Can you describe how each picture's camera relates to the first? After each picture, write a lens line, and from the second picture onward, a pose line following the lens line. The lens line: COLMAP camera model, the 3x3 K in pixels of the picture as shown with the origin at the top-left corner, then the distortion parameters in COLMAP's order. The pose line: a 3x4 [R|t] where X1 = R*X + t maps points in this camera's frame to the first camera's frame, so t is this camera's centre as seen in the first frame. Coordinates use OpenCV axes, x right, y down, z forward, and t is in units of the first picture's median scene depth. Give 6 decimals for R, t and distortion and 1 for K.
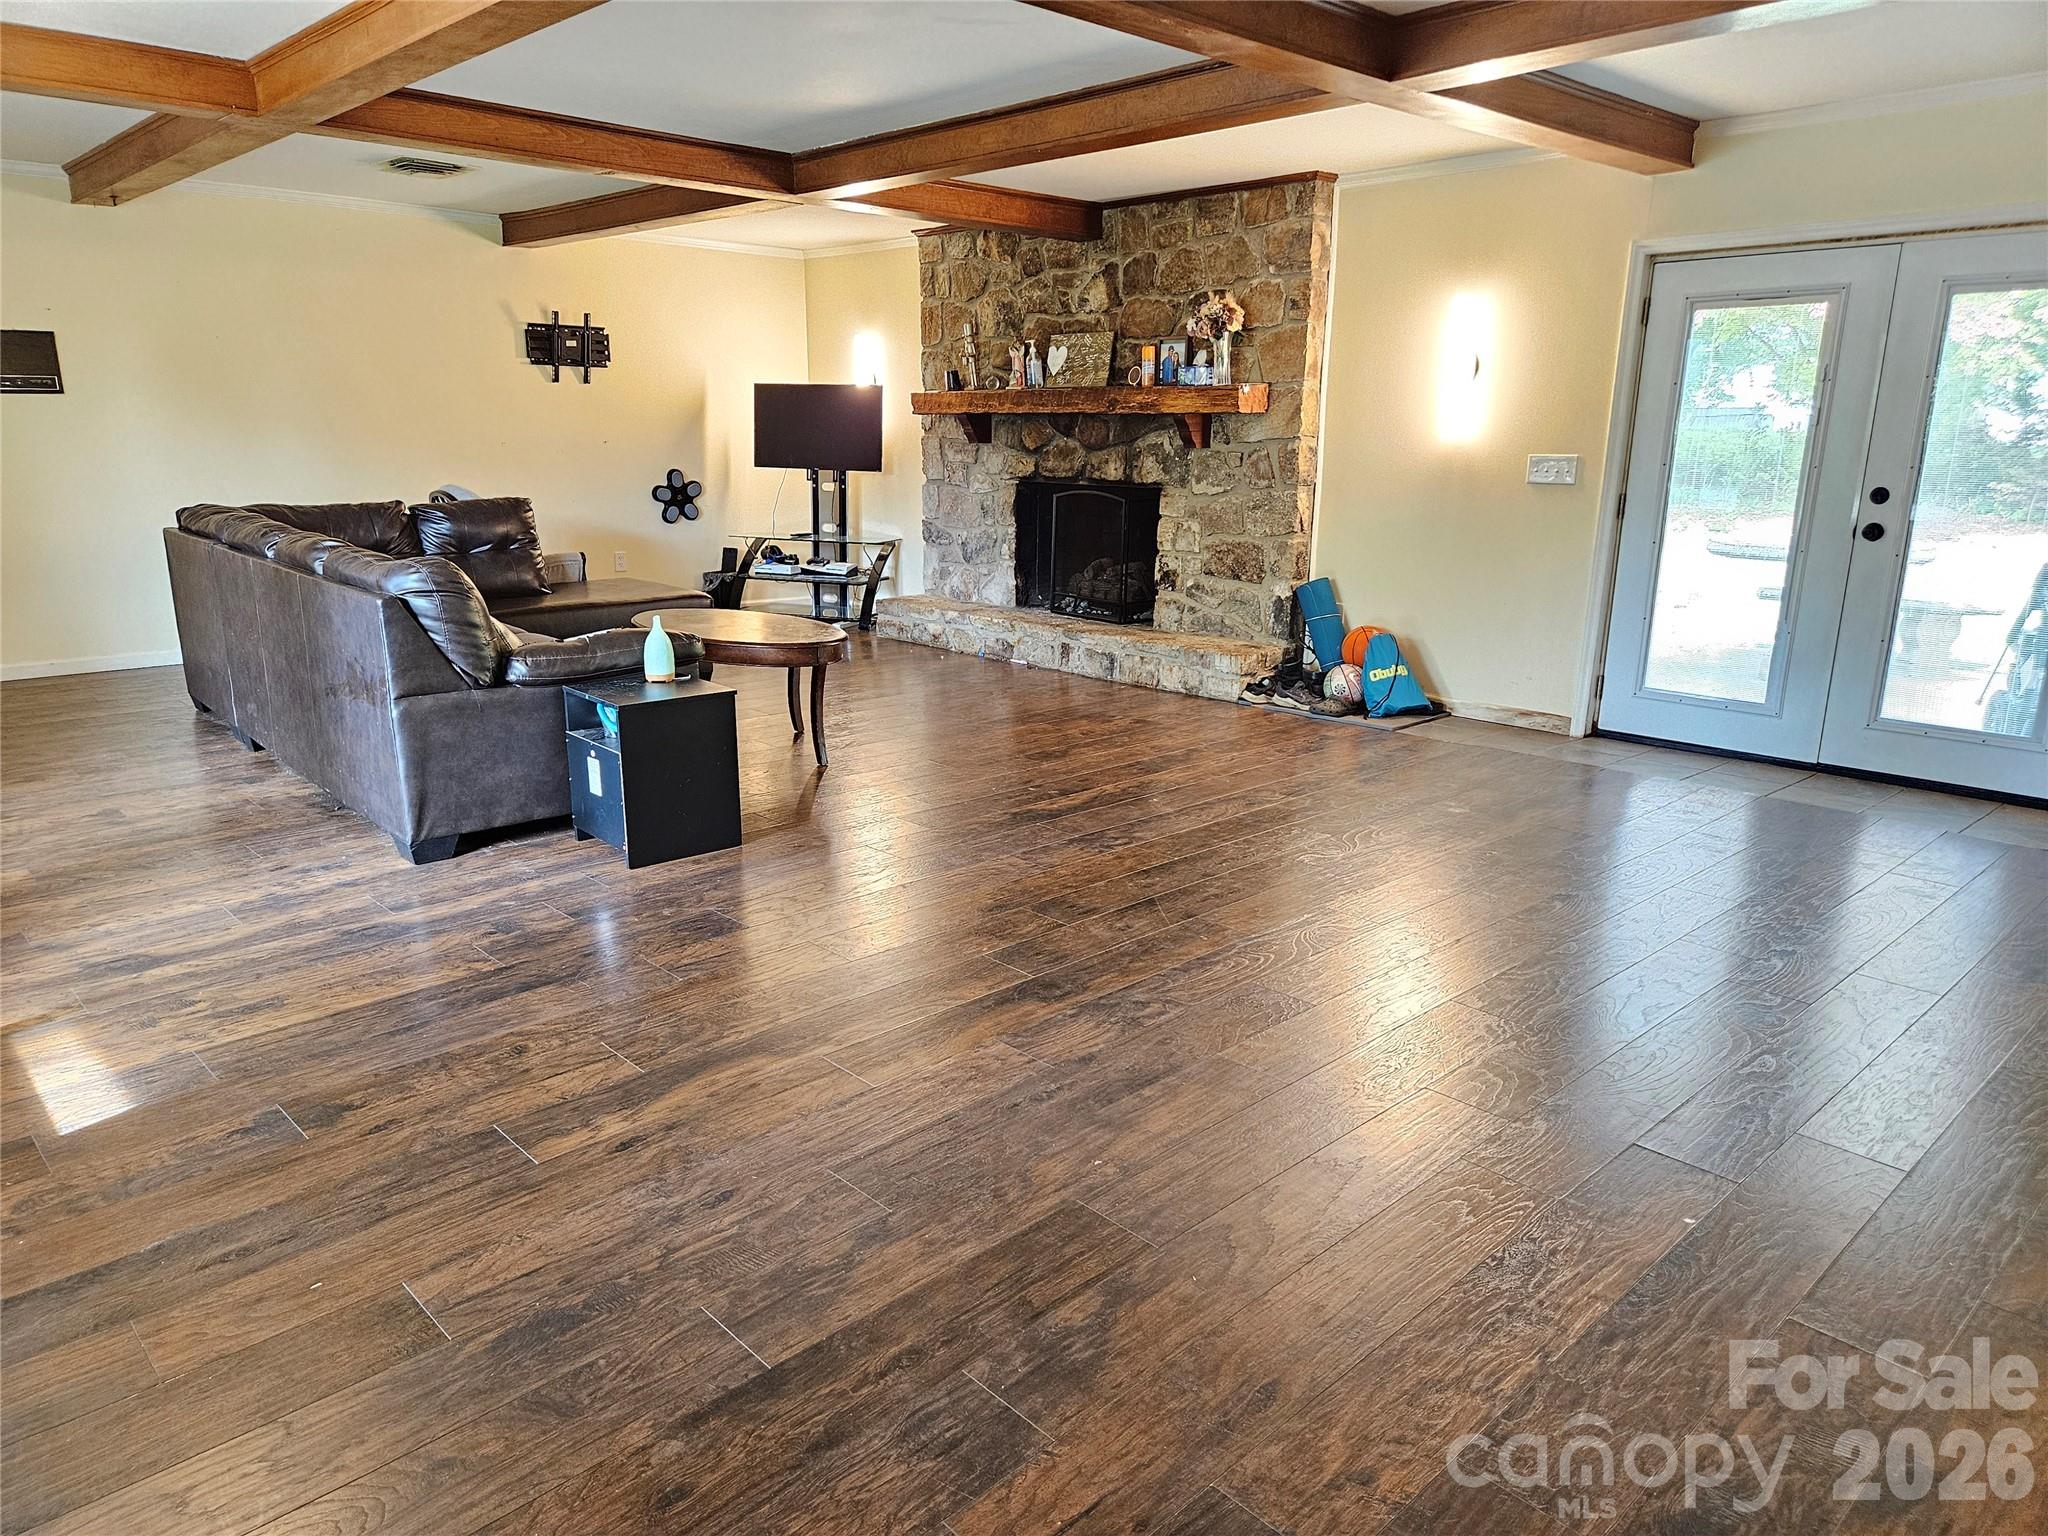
lens RADIAL K [[1357.9, 0, 1021.6], [0, 1357.9, 765.8], [0, 0, 1]] dist [0.050707, -0.025694]
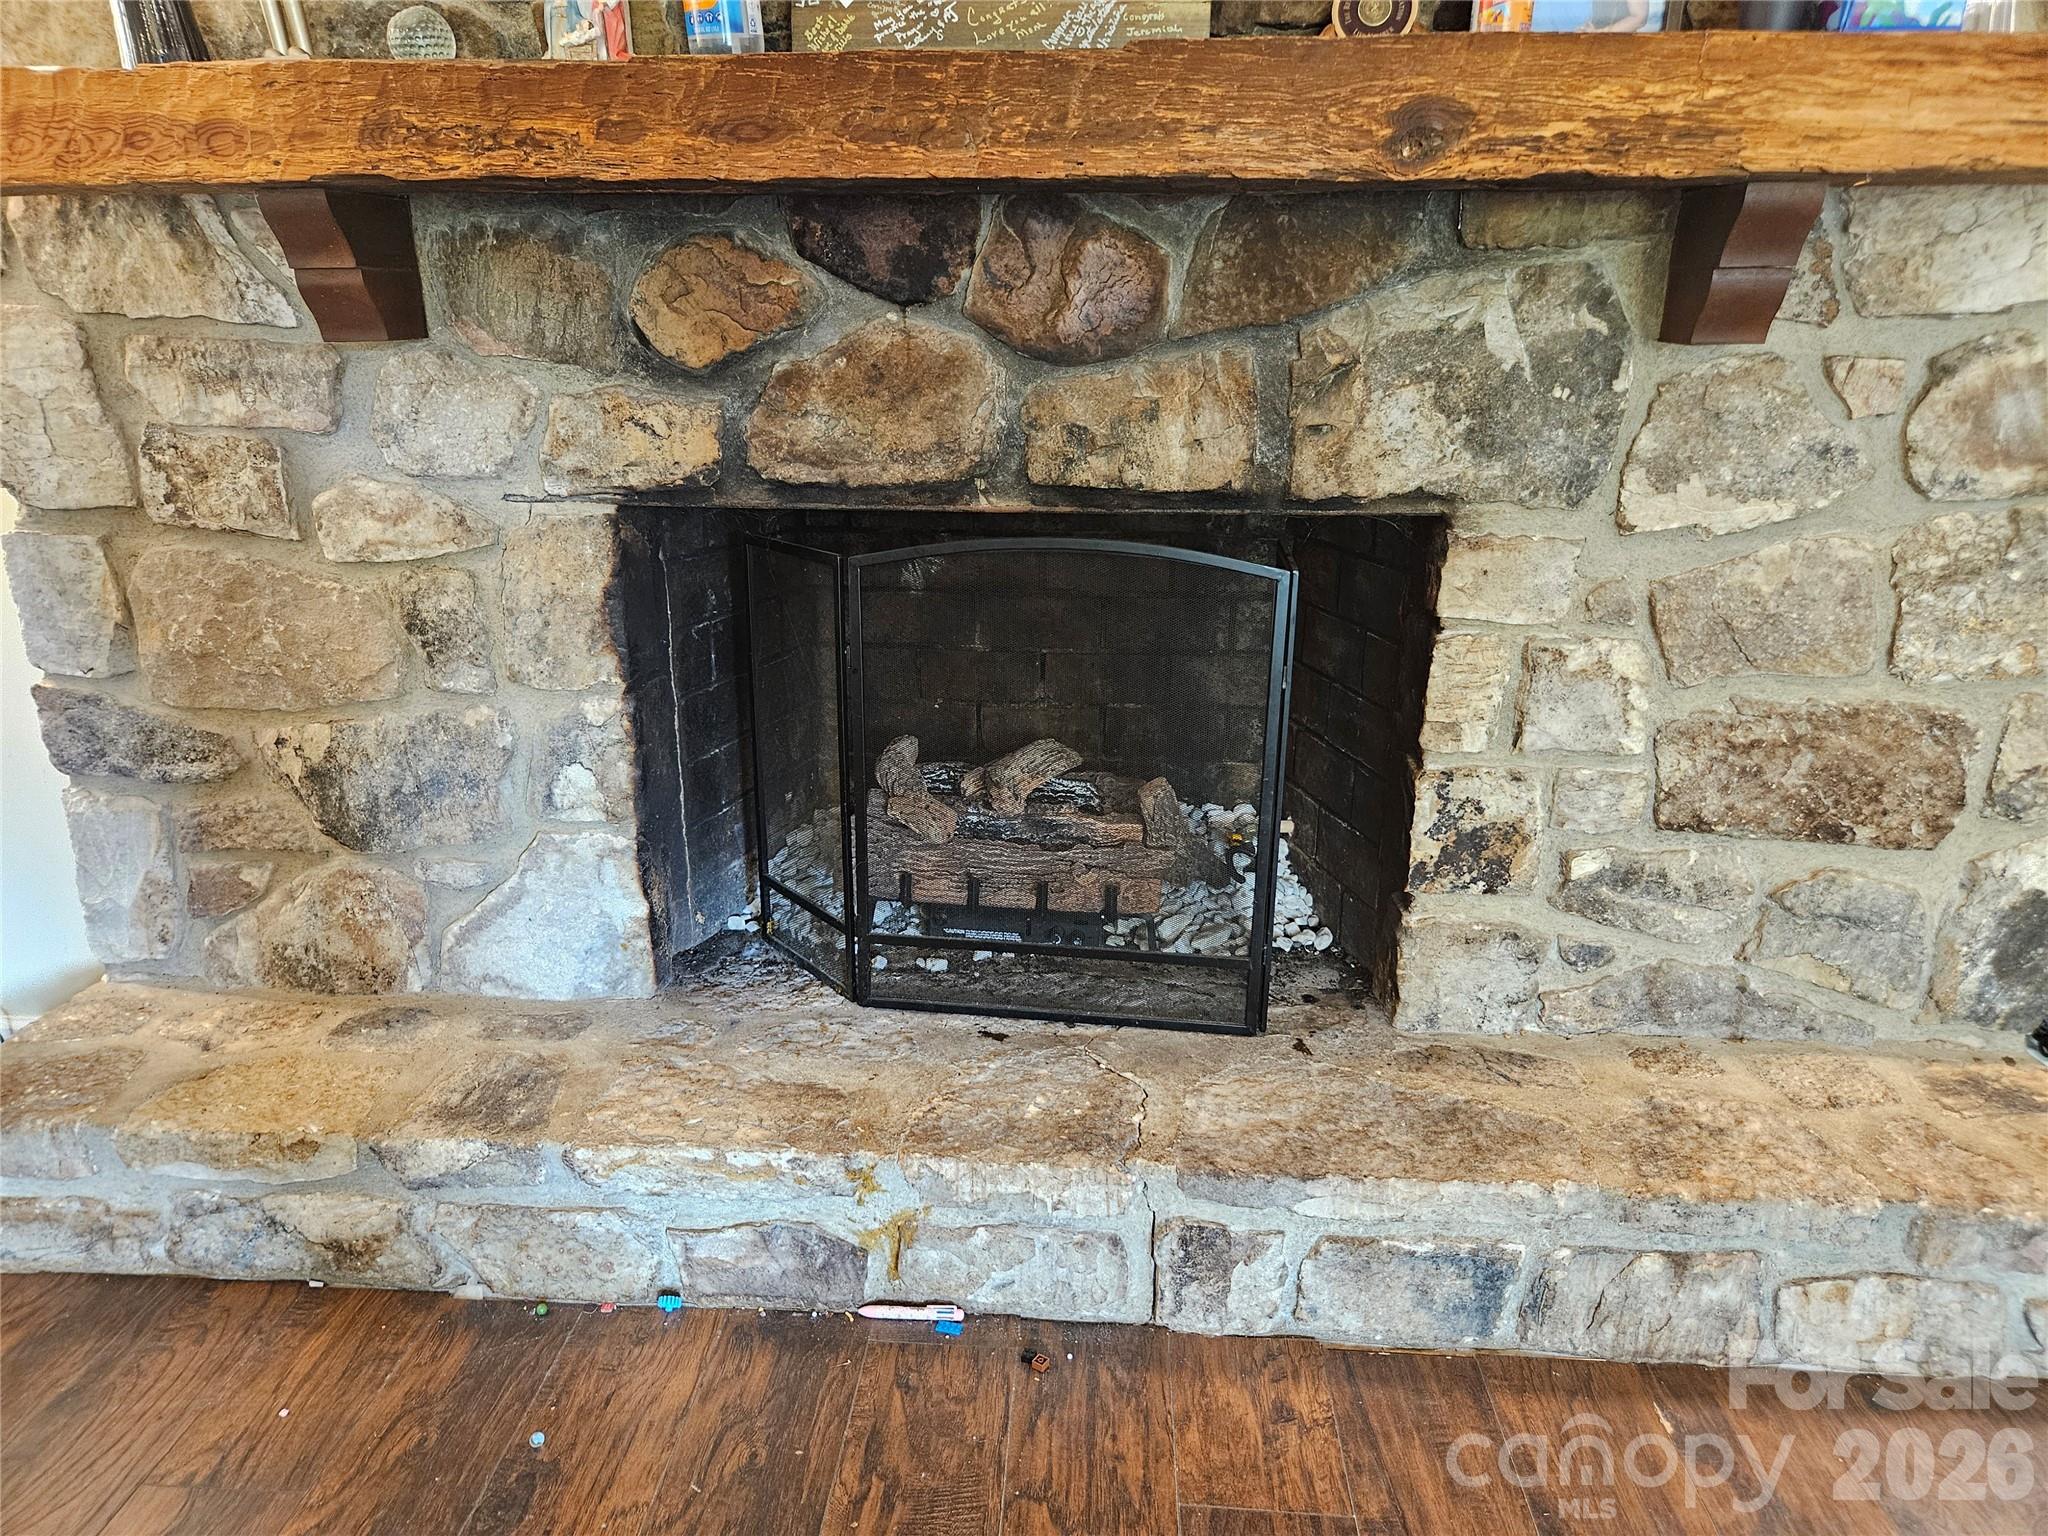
lens RADIAL K [[1357.9, 0, 1020.0], [0, 1357.9, 773.7], [0, 0, 1]] dist [0.050707, -0.025694]
pose [[0.735580, -0.217206, 0.641673, -0.119785], [0.167948, 0.976105, 0.137884, -0.198924], [-0.656289, 0.006343, 0.754483, 0.838014]]
